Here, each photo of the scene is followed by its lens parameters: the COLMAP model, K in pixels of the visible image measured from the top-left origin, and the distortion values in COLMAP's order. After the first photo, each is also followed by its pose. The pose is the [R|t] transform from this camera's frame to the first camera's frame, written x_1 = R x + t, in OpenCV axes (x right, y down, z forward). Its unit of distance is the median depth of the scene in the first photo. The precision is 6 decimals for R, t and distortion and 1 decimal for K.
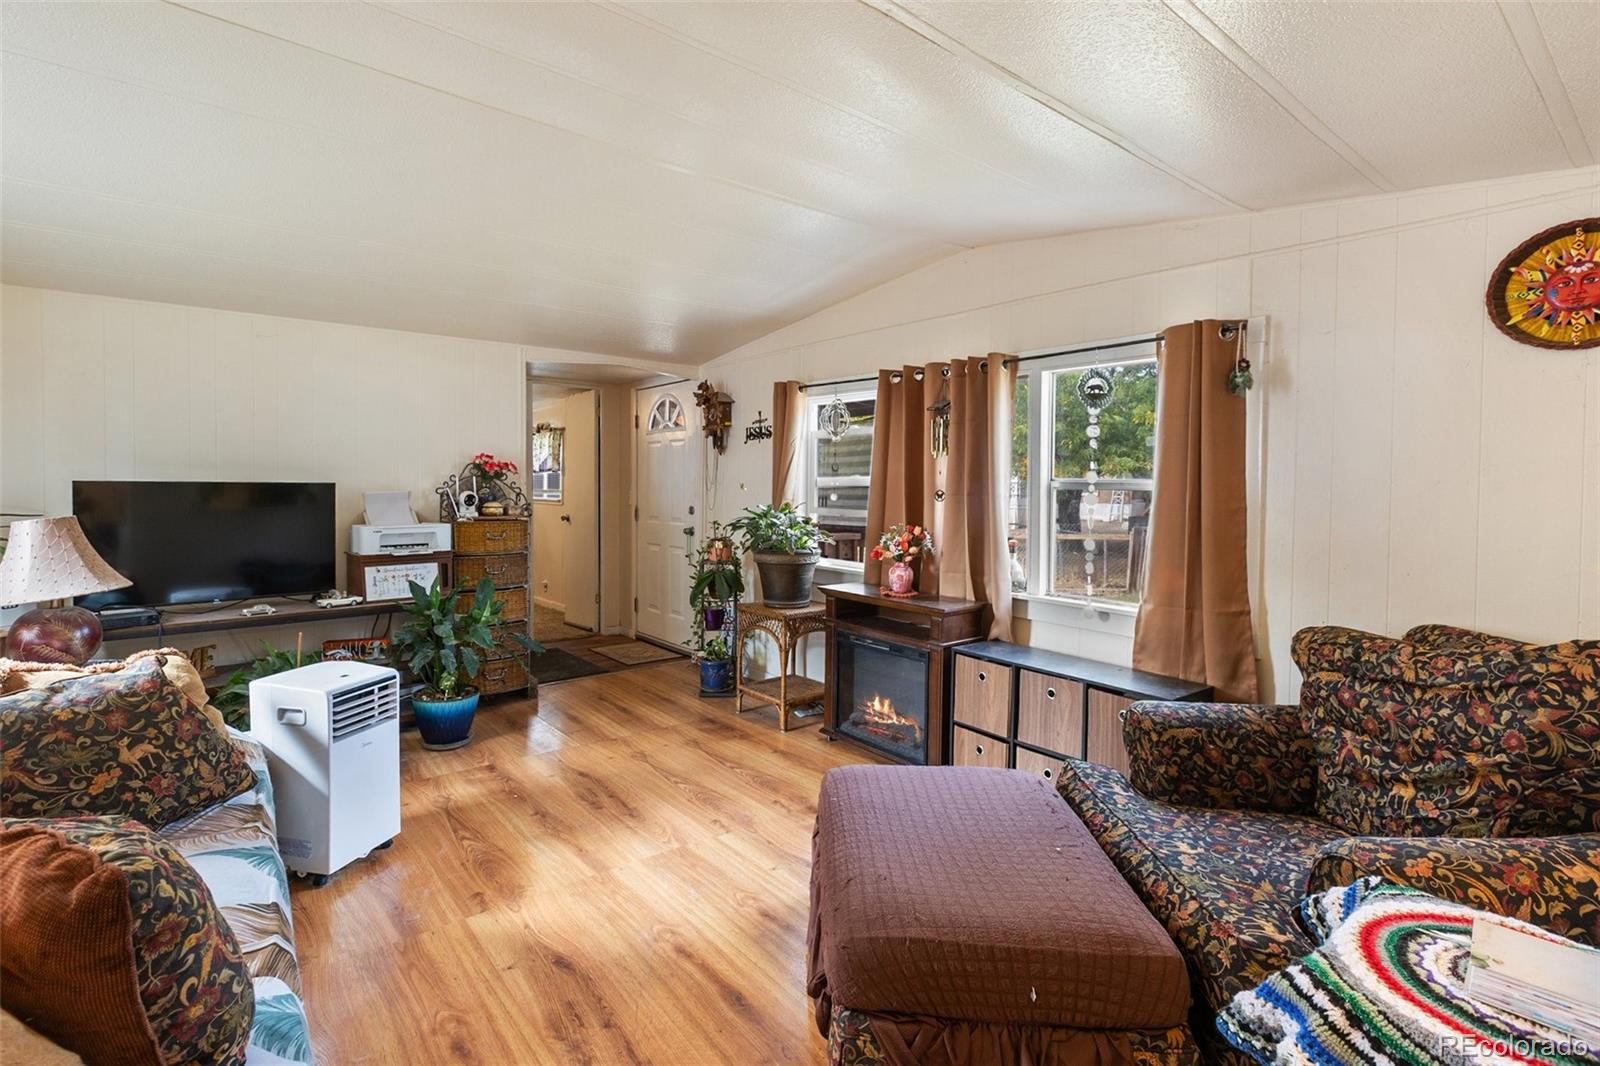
lens RADIAL K [[757.4, 0, 794.8], [0, 757.4, 504.8], [0, 0, 1]] dist [-0.000024, 0.000009]
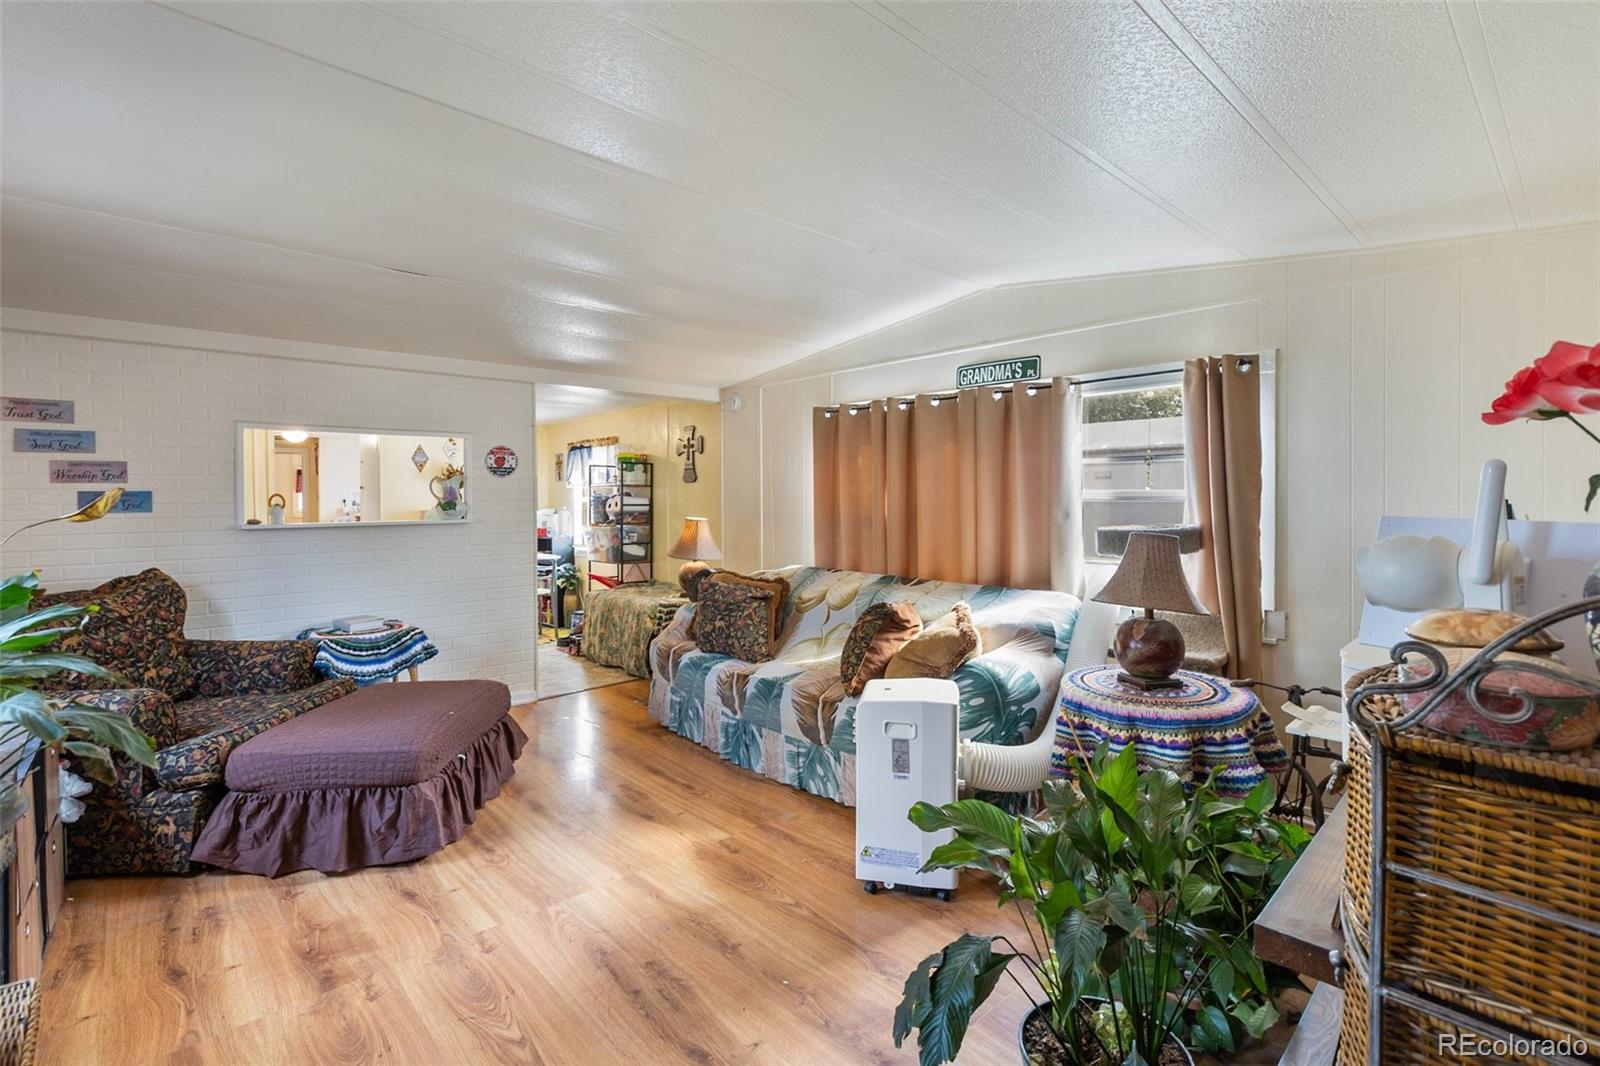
lens RADIAL K [[734.5, 0, 795.4], [0, 734.5, 514.5], [0, 0, 1]] dist [0.000333, -0.000861]
pose [[-0.998537, -0.002358, -0.054020, -0.525280], [-0.004735, 0.999024, 0.043907, -0.061712], [0.053863, 0.044099, -0.997574, 2.466501]]
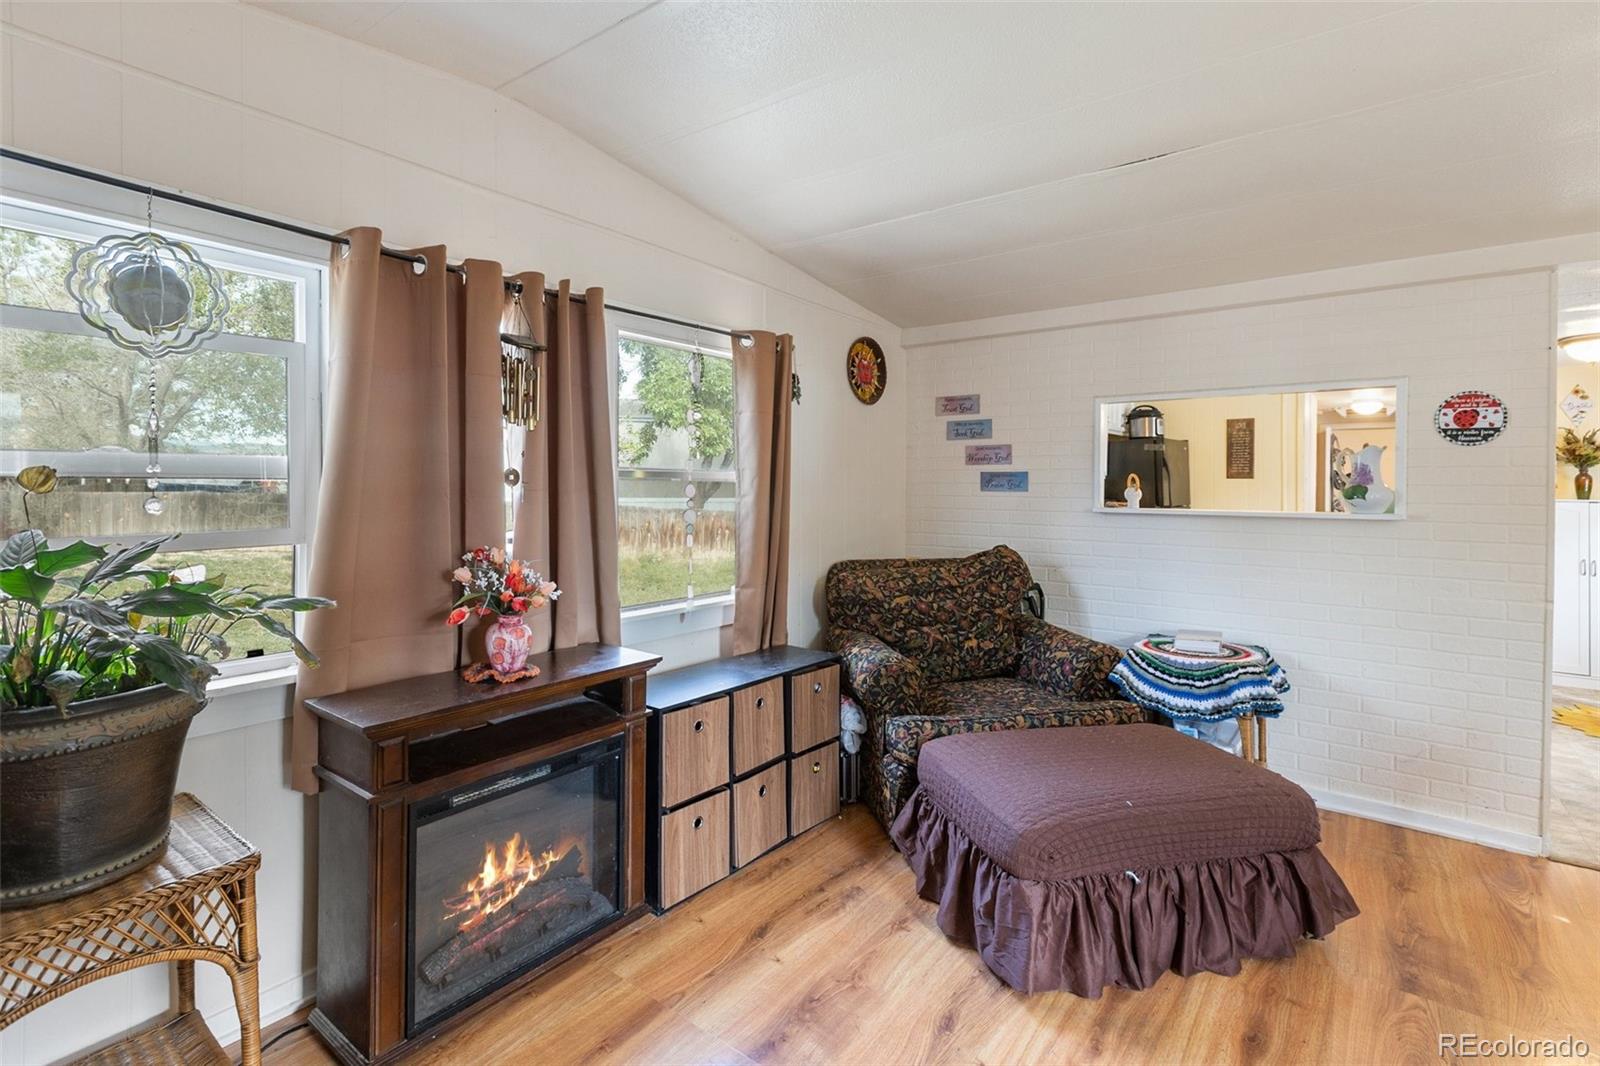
lens RADIAL K [[741.9, 0, 792.9], [0, 741.9, 485.2], [0, 0, 1]] dist [0.000331, 0.000065]
pose [[-0.226397, -0.017549, 0.973877, -0.769828], [0.015195, 0.999652, 0.021545, -0.048549], [-0.973917, 0.019676, -0.226051, 1.638425]]
